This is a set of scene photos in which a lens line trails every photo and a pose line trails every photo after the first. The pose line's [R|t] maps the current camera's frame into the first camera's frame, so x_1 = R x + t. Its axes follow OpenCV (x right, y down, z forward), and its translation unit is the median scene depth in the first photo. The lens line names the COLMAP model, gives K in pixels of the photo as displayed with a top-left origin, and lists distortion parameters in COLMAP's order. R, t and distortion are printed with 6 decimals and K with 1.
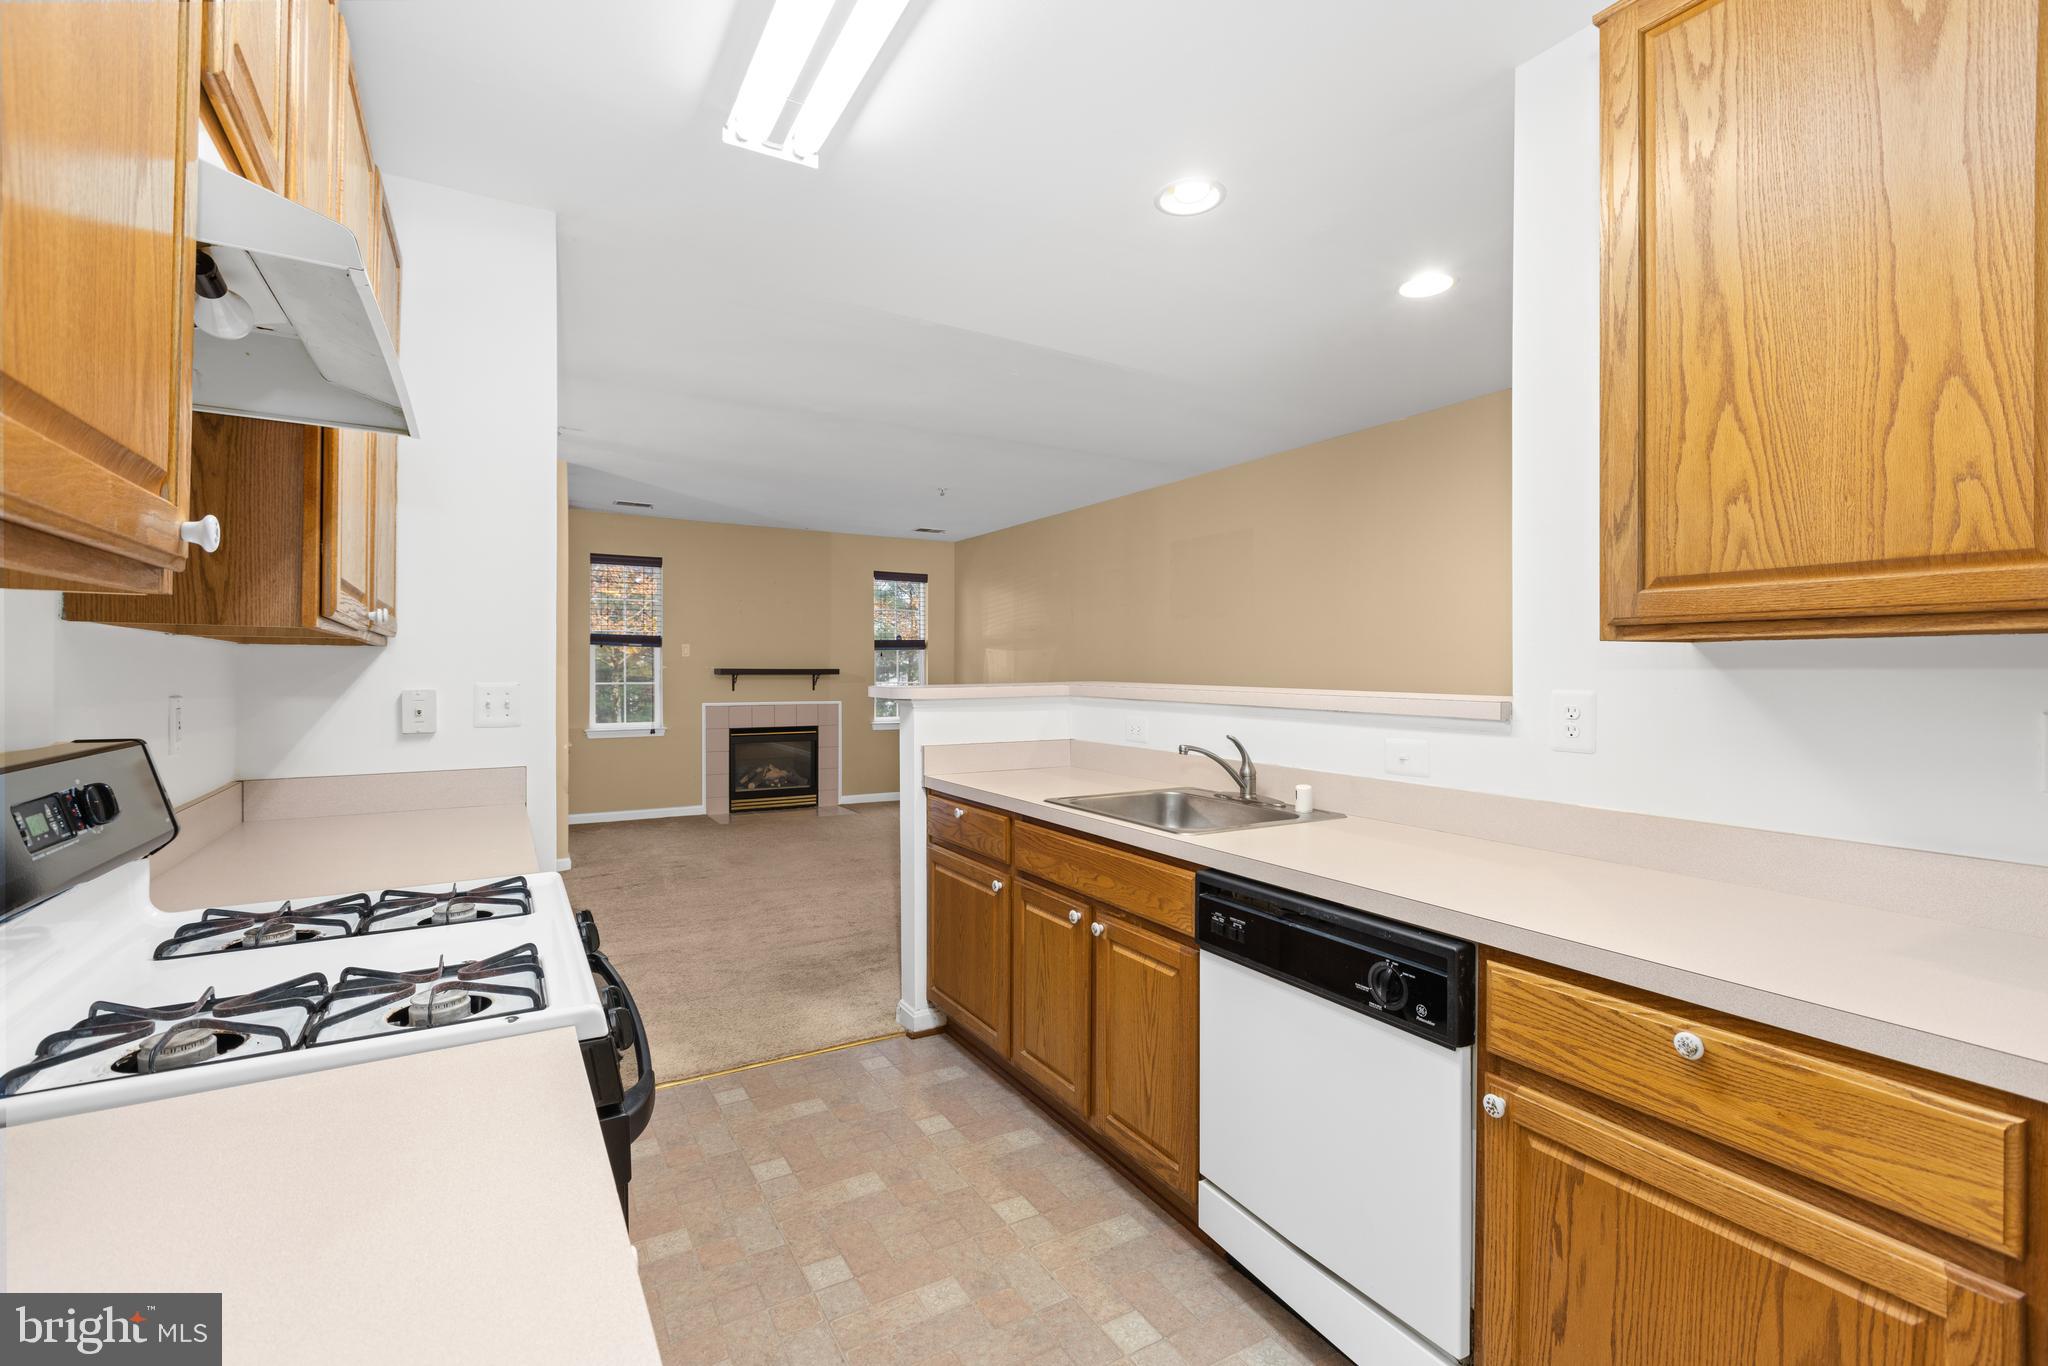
lens RADIAL K [[903.0, 0, 1025.3], [0, 903.0, 686.2], [0, 0, 1]] dist [-0.000784, 0.000255]
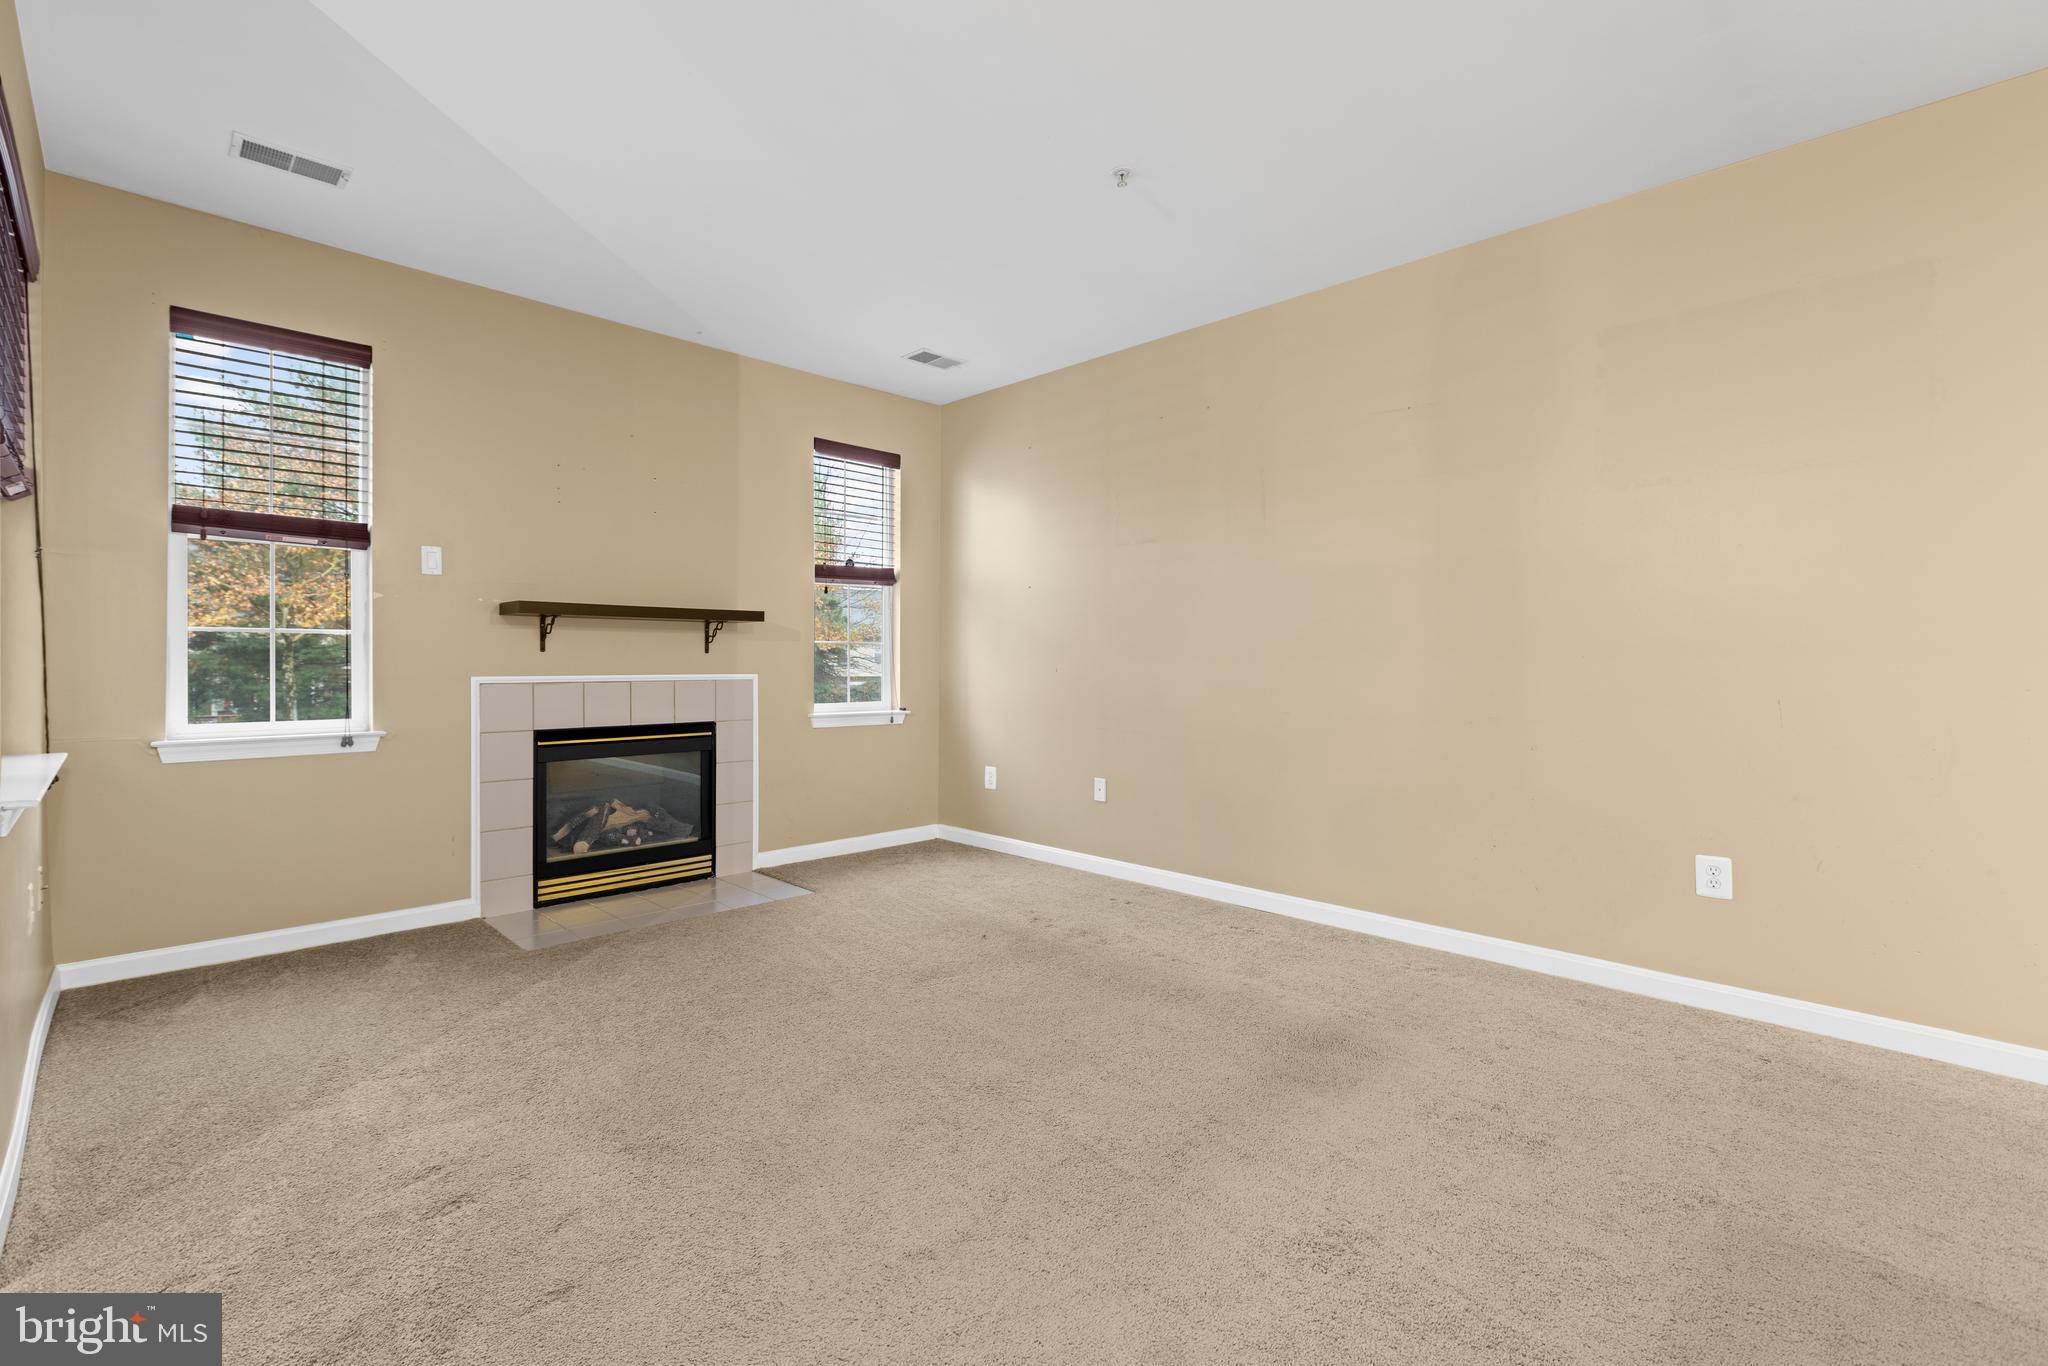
lens RADIAL K [[903.0, 0, 1018.1], [0, 903.0, 670.1], [0, 0, 1]] dist [-0.000784, 0.000255]
pose [[0.972783, 0.001473, 0.231711, -0.183368], [-0.002541, 0.999987, 0.004311, 0.011820], [-0.231702, -0.004783, 0.972775, 0.462593]]
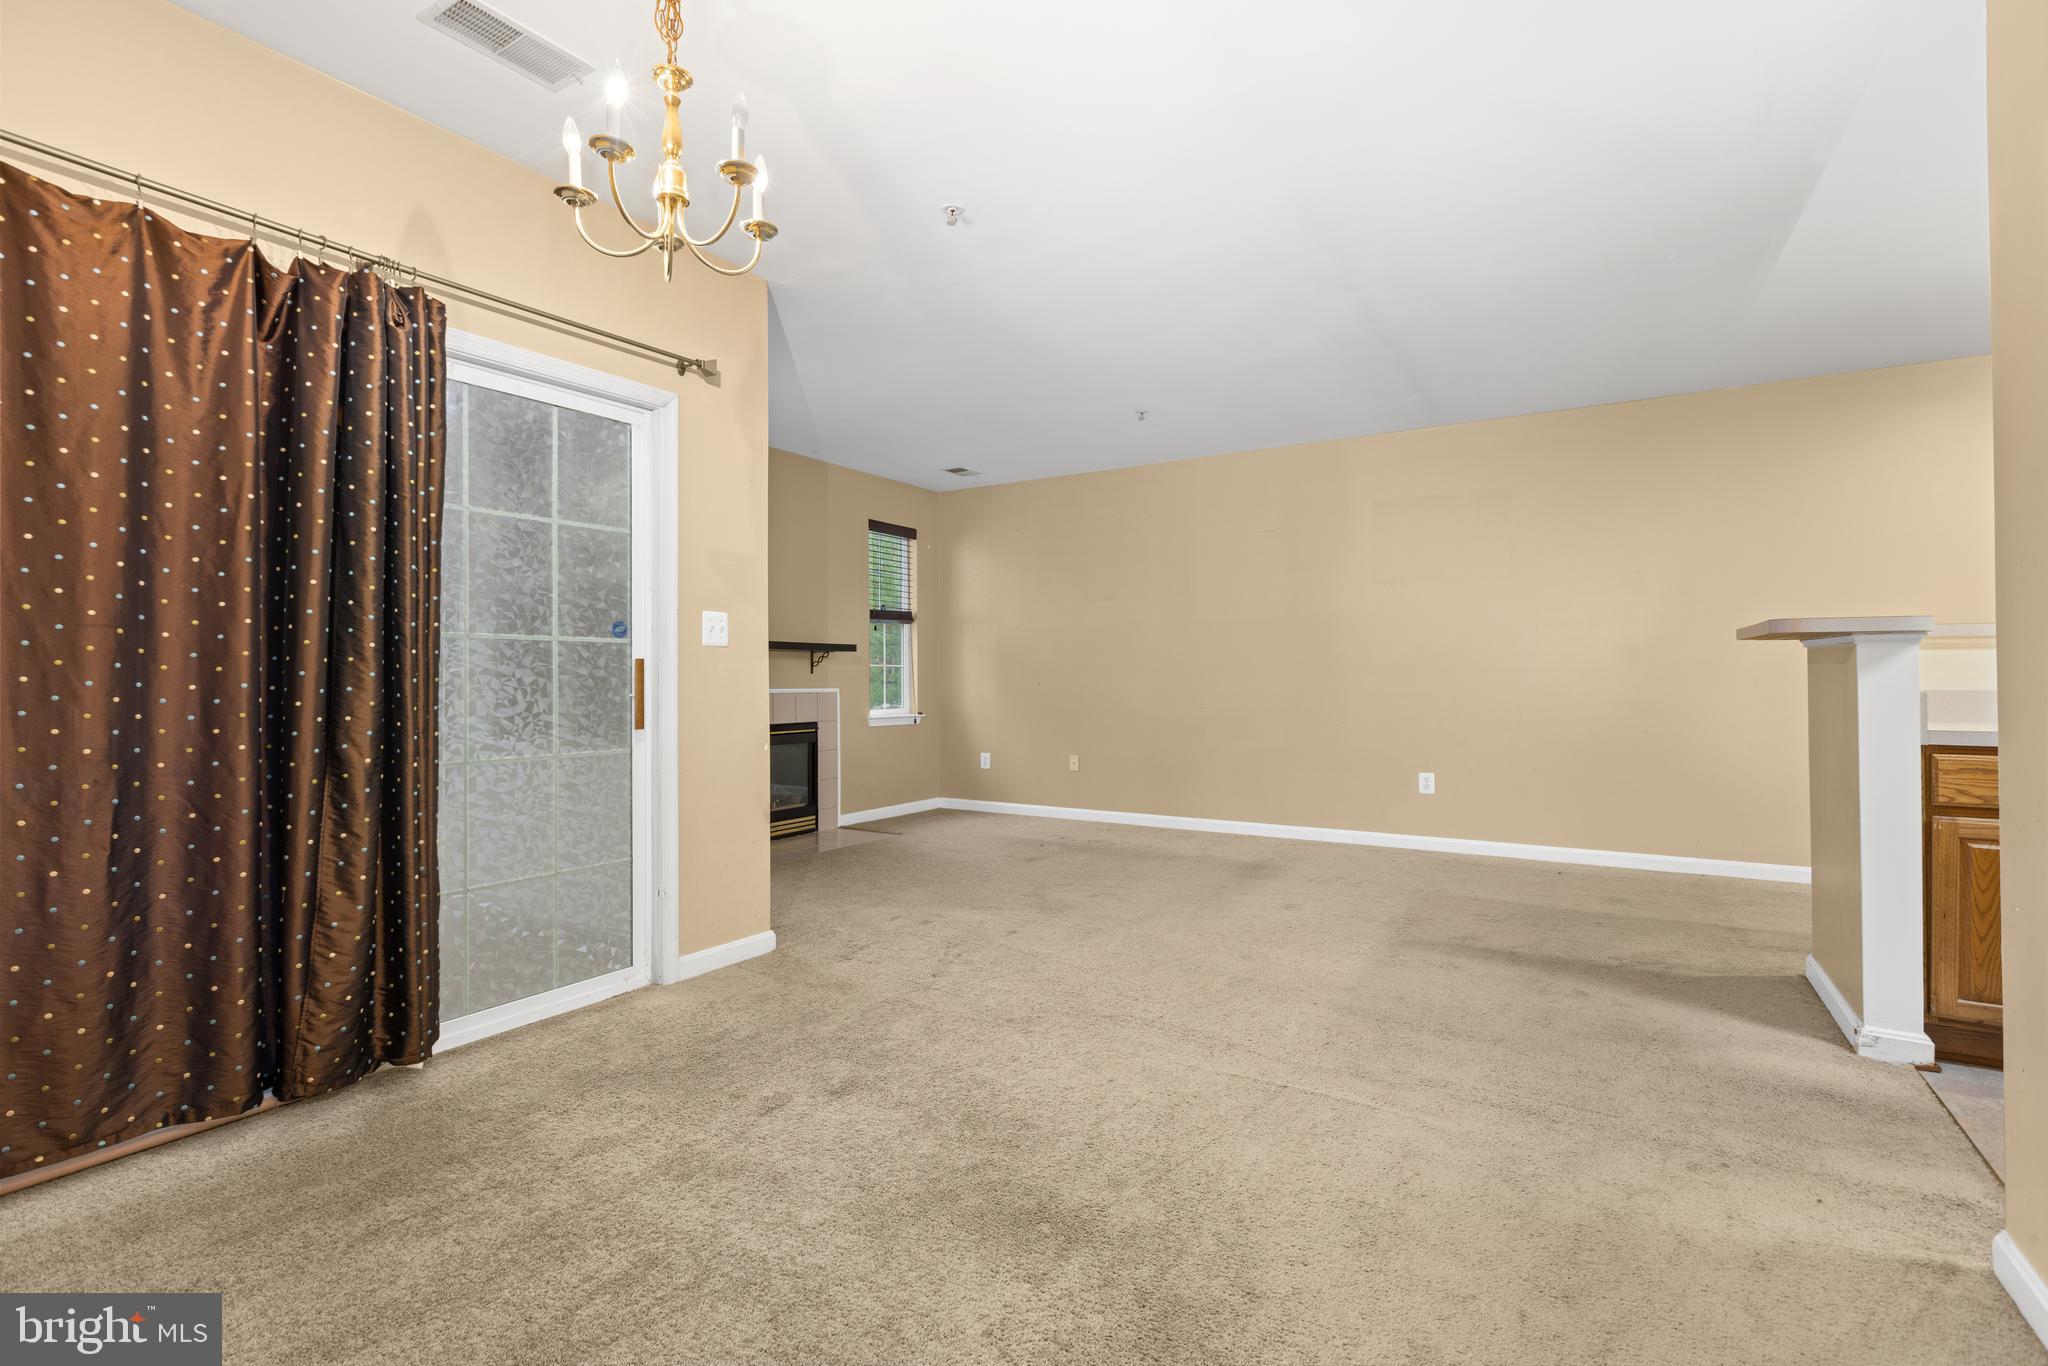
lens RADIAL K [[929.9, 0, 1025.9], [0, 929.9, 670.4], [0, 0, 1]] dist [0.000954, -0.000090]
pose [[0.897454, -0.000427, 0.441107, -0.418079], [0.005654, 0.999929, -0.010535, 0.011102], [-0.441071, 0.011949, 0.897393, 0.246206]]
